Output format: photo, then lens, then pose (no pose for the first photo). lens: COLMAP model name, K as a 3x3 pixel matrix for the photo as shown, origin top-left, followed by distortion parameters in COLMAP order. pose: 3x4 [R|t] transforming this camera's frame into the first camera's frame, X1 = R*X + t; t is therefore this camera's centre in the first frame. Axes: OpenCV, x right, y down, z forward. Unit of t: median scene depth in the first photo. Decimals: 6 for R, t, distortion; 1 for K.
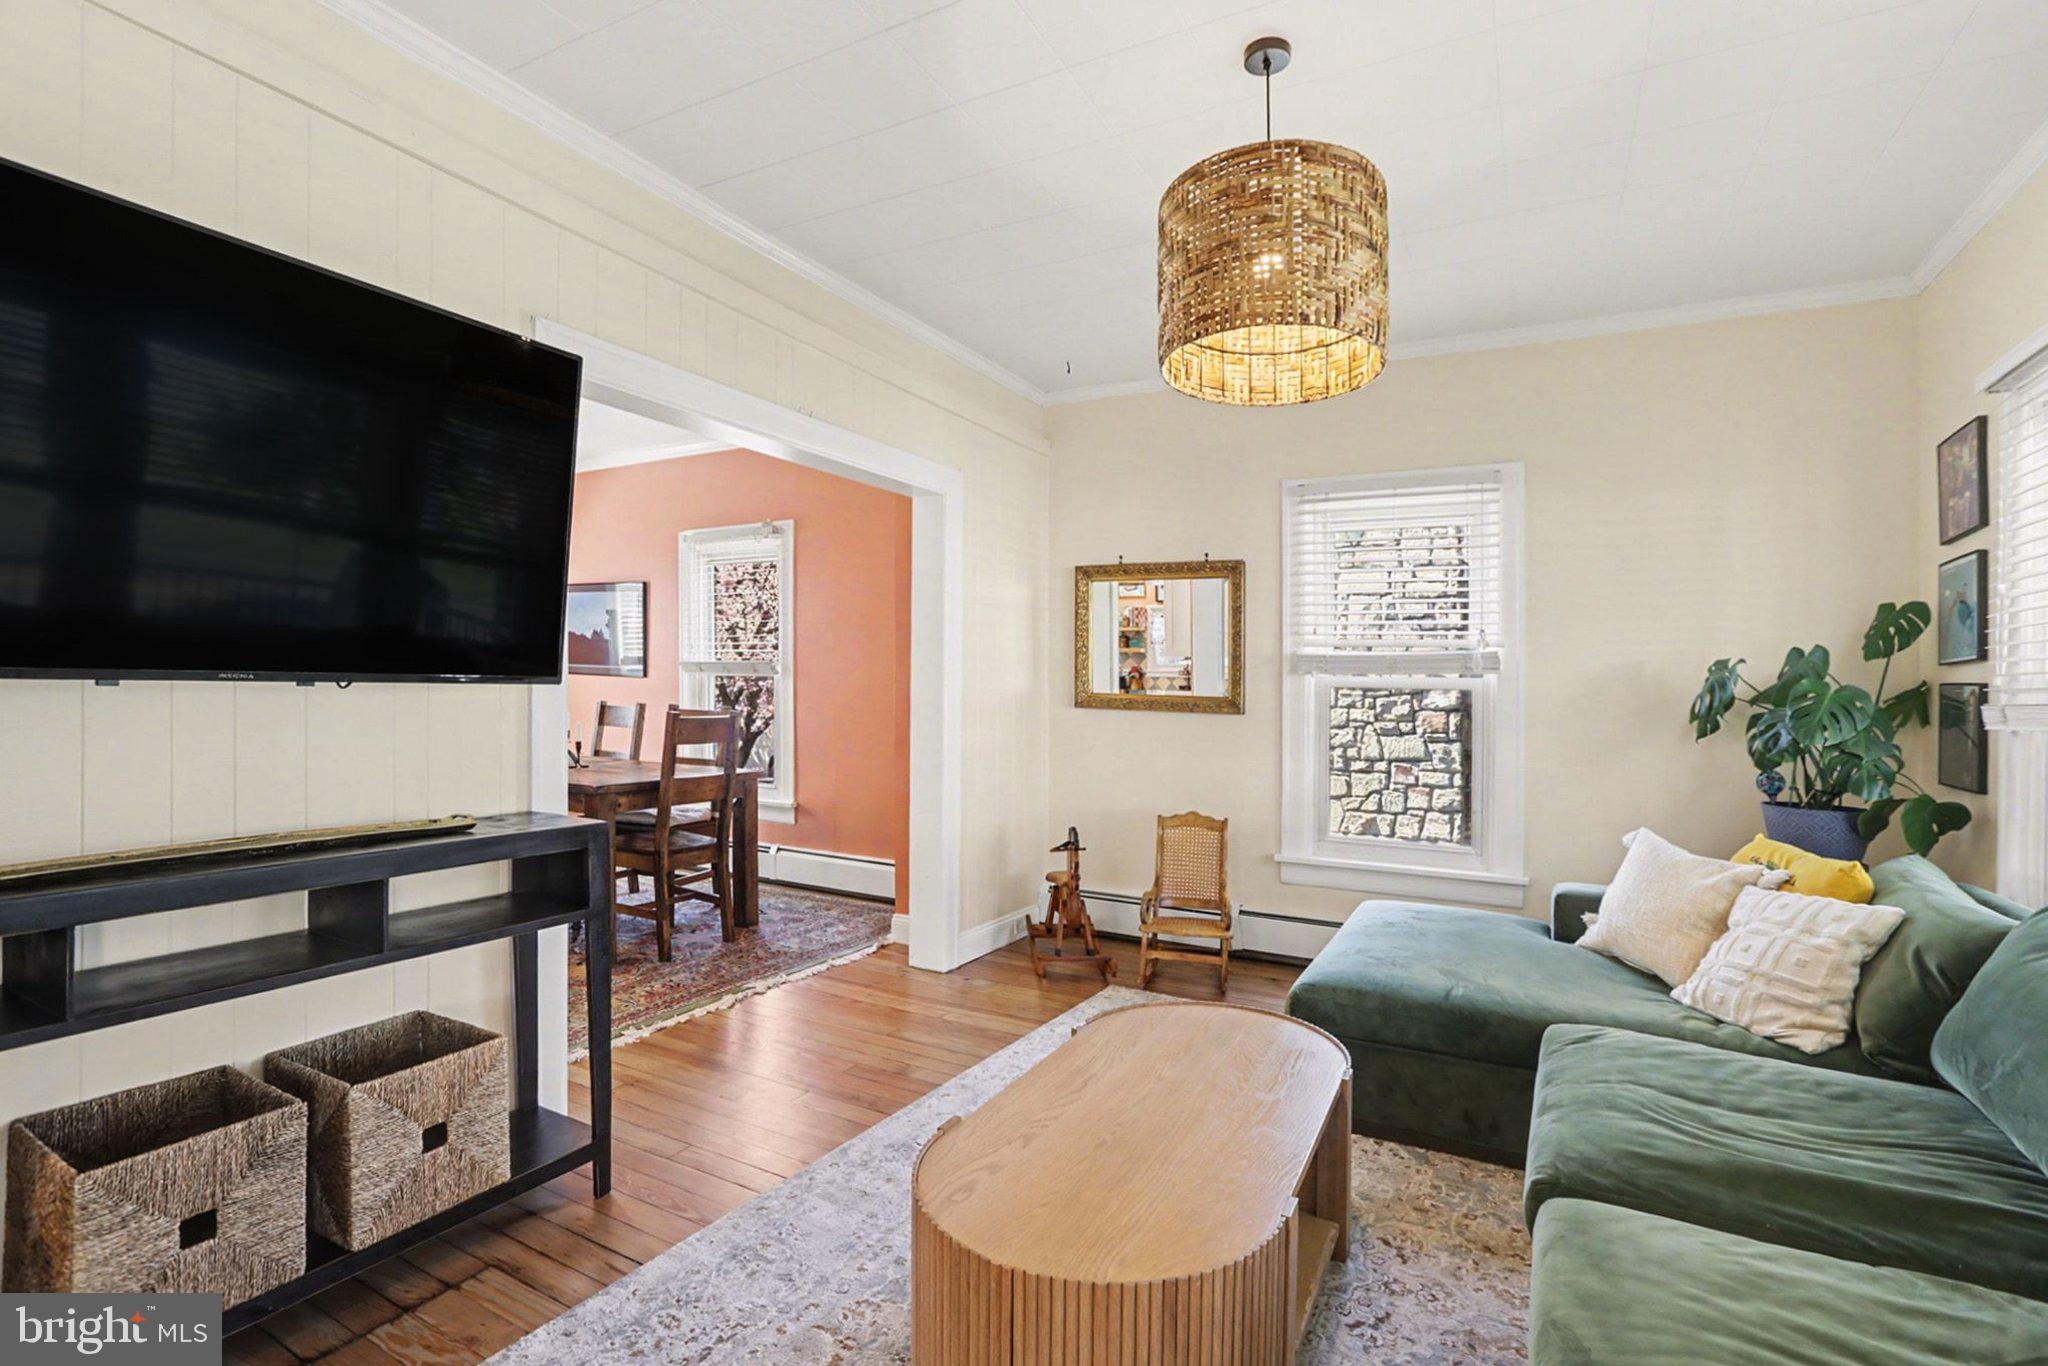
lens RADIAL K [[954.1, 0, 1023.5], [0, 954.1, 704.6], [0, 0, 1]] dist [-0.062826, 0.023196]
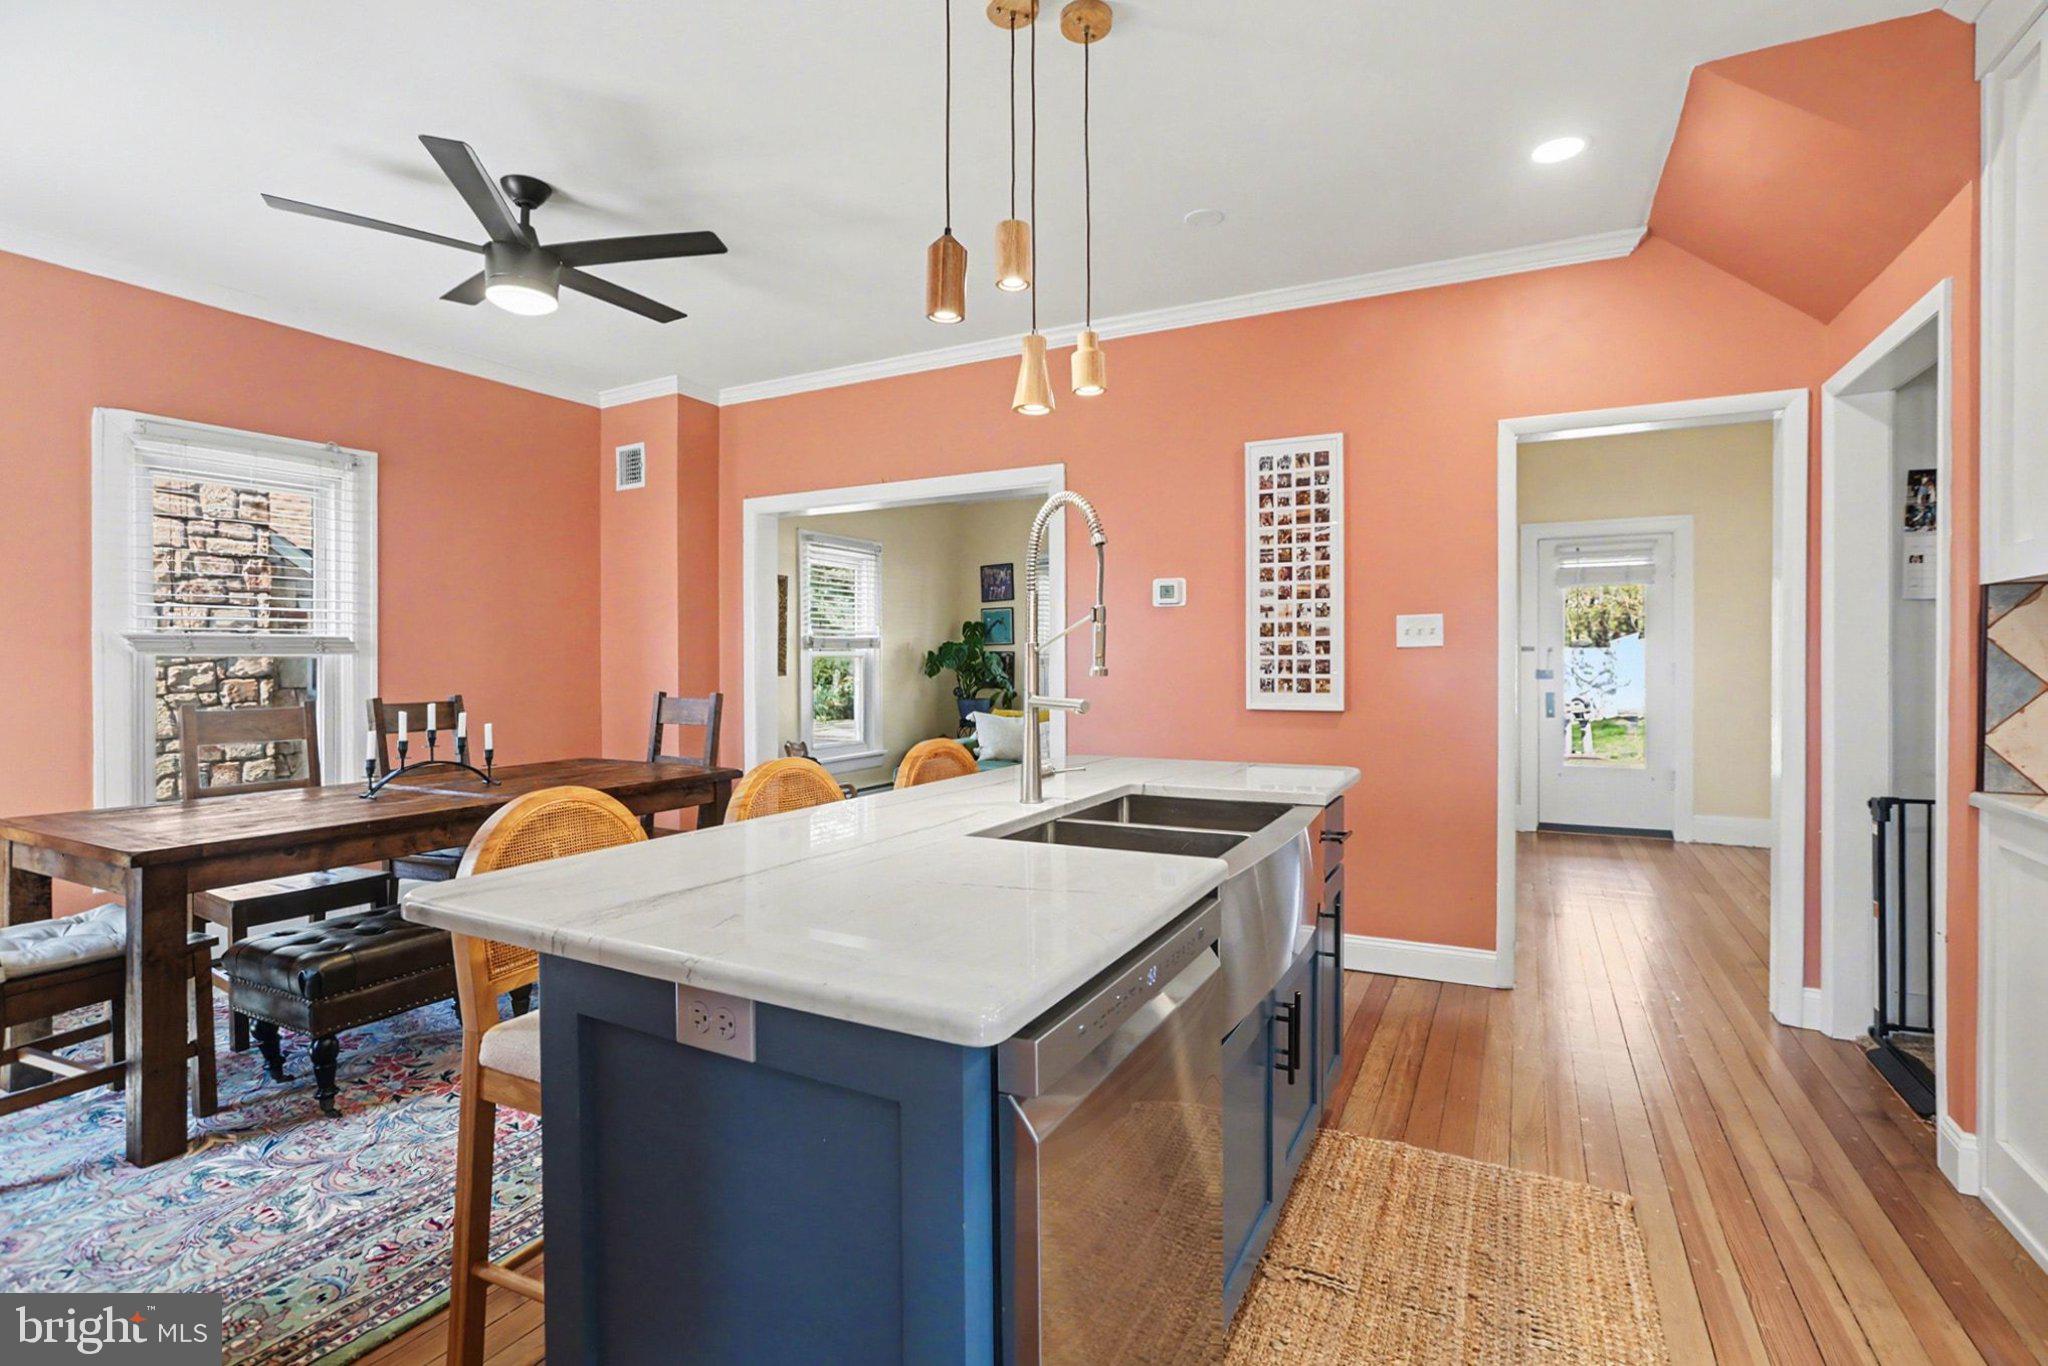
lens RADIAL K [[961.4, 0, 1038.9], [0, 961.4, 672.2], [0, 0, 1]] dist [-0.056023, 0.023454]
pose [[-0.033234, -0.036649, 0.998775, -1.830464], [0.020679, 0.999088, 0.037348, -0.062863], [-0.999234, 0.021894, -0.032446, 0.870635]]
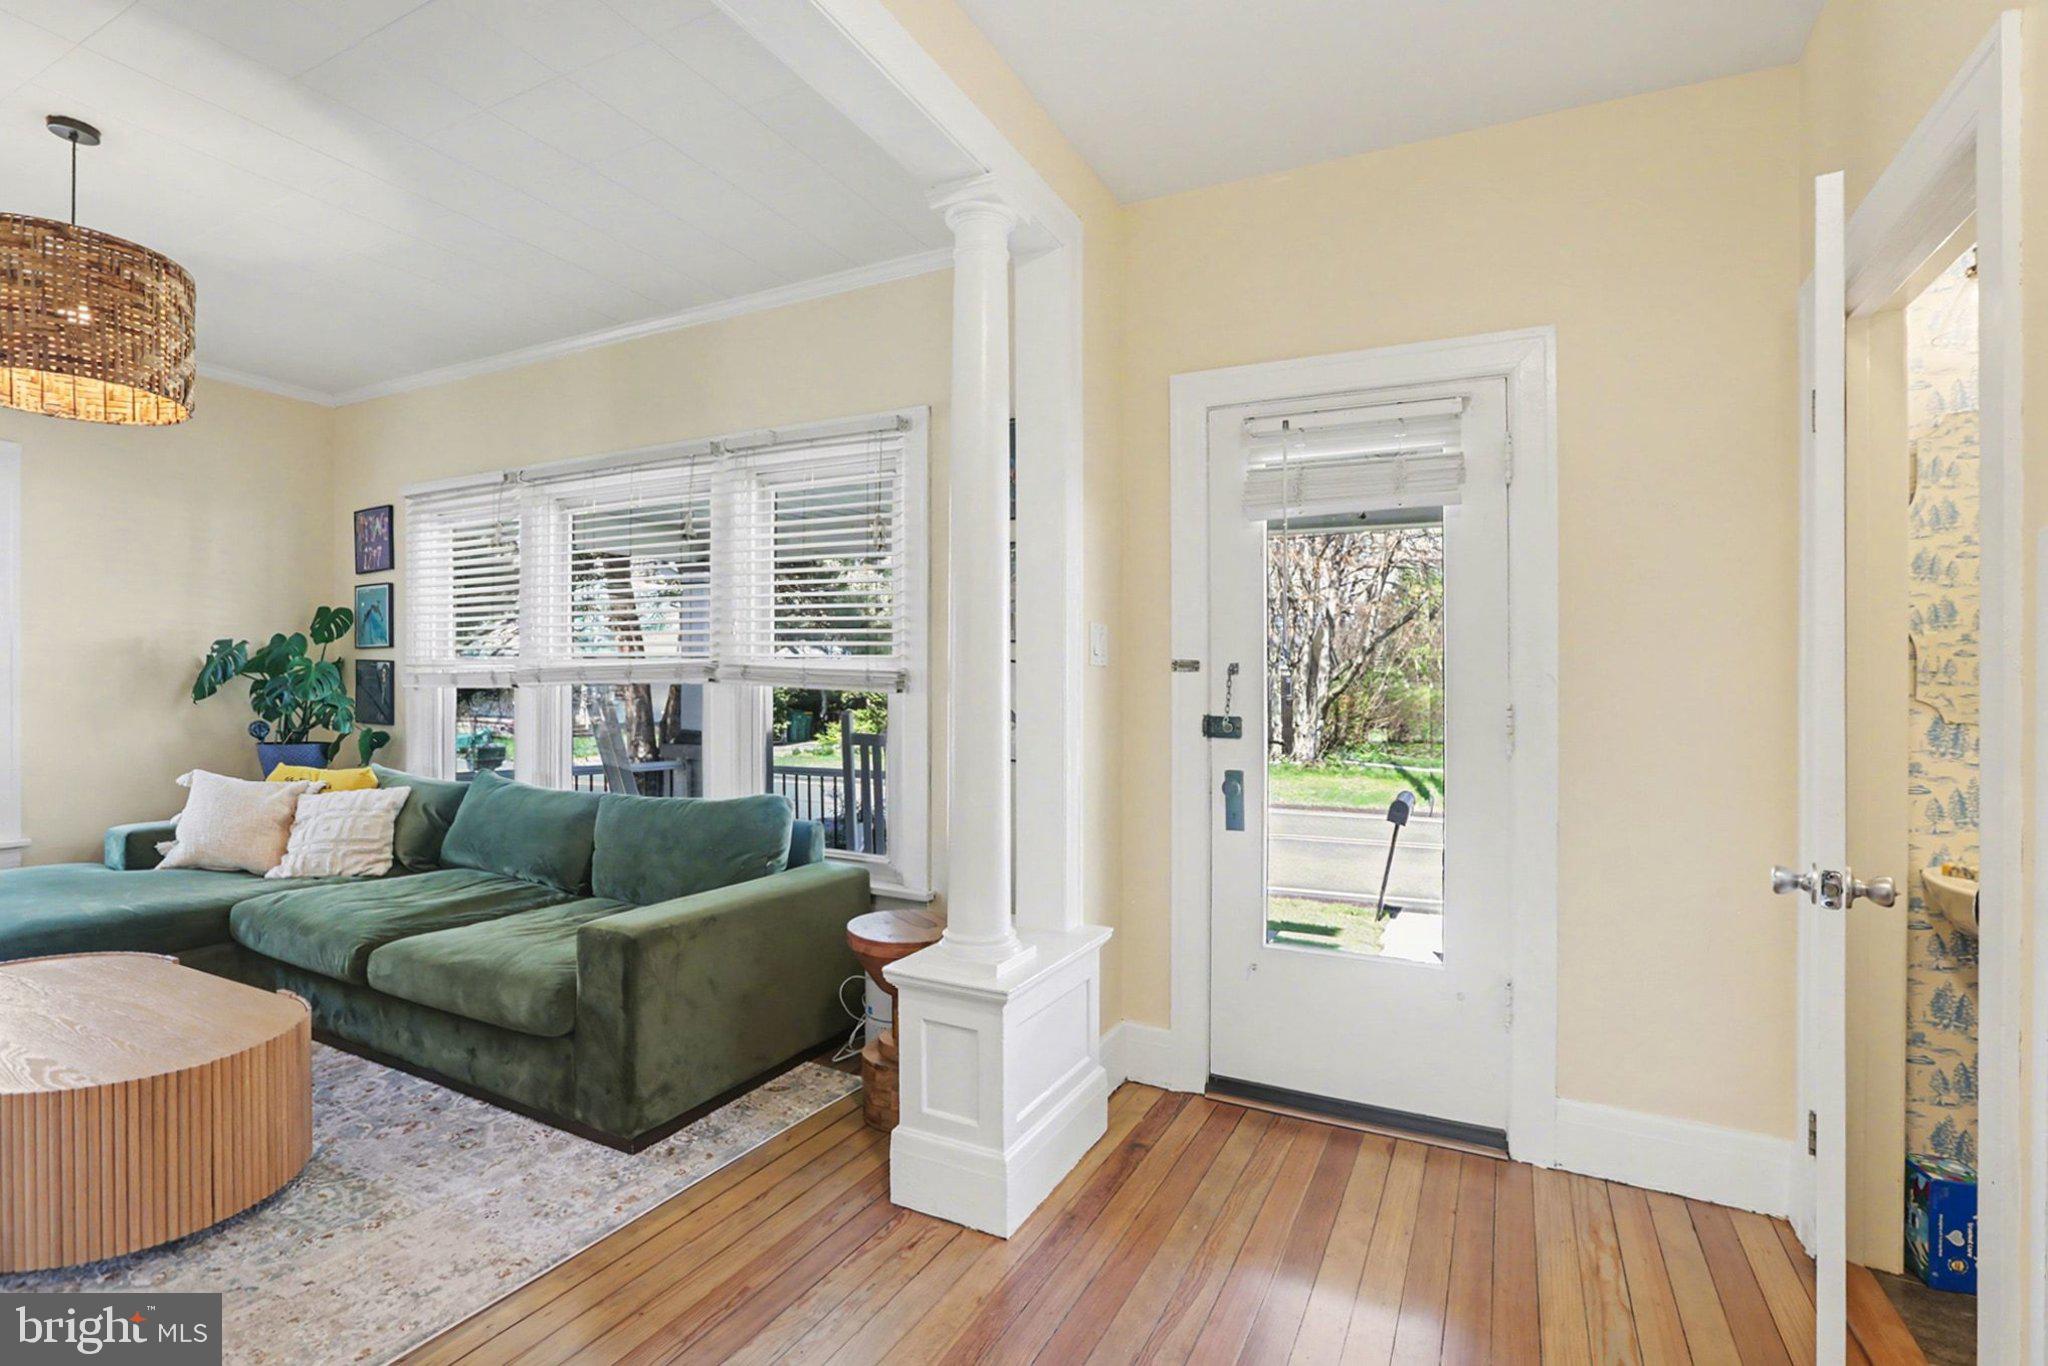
lens RADIAL K [[954.6, 0, 1011.4], [0, 954.6, 695.1], [0, 0, 1]] dist [-0.021308, 0.008936]
pose [[-0.026494, -0.031465, 0.999154, -0.653491], [-0.001250, 0.999505, 0.031443, -0.014380], [-0.999648, -0.000416, -0.026520, -0.101964]]
